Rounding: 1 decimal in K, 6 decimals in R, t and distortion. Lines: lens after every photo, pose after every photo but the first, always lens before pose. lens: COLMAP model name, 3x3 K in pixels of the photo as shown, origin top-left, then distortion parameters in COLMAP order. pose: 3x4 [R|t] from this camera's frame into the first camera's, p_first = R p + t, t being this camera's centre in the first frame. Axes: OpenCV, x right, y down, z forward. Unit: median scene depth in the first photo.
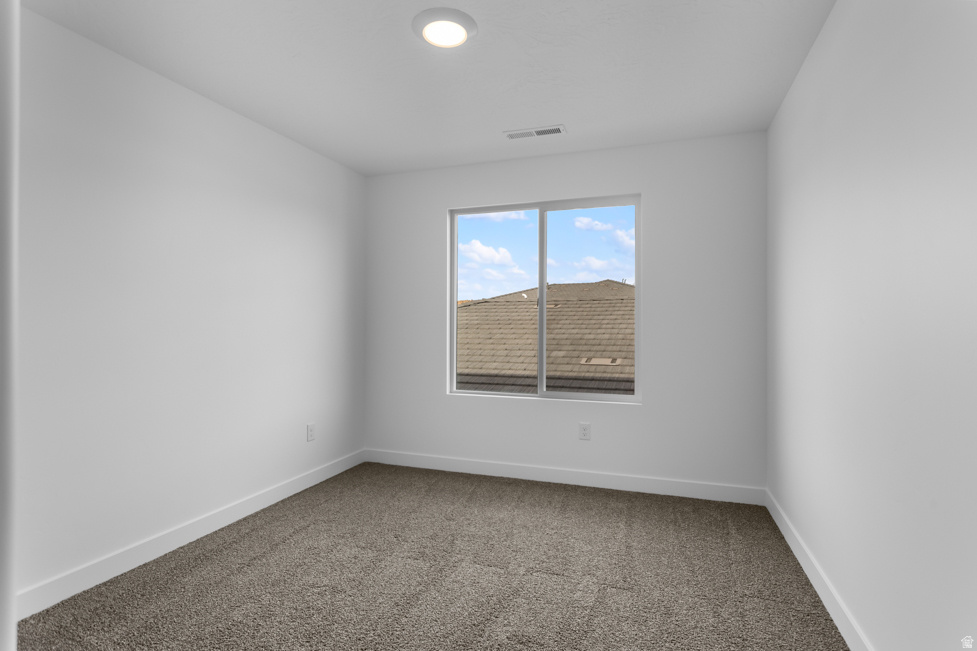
lens RADIAL K [[471.3, 0, 491.3], [0, 471.3, 323.8], [0, 0, 1]] dist [-0.003879, 0.000114]
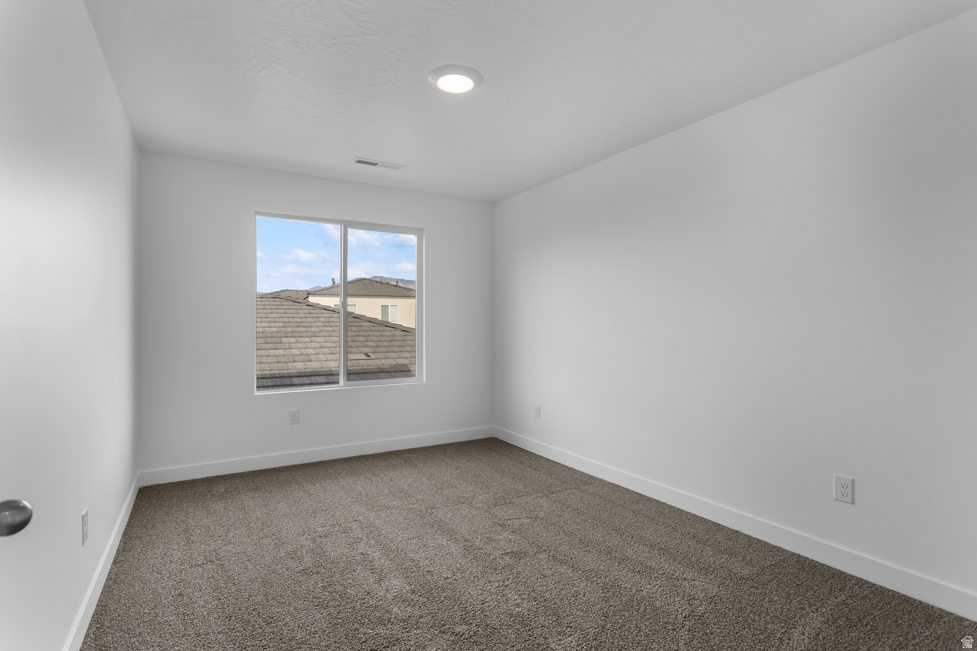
lens RADIAL K [[471.3, 0, 488.0], [0, 471.3, 324.0], [0, 0, 1]] dist [-0.003879, 0.000114]
pose [[0.629362, -0.002292, 0.777109, -0.567558], [-0.000011, 0.999996, 0.002958, -0.004103], [-0.777112, -0.001870, 0.629359, -0.006881]]
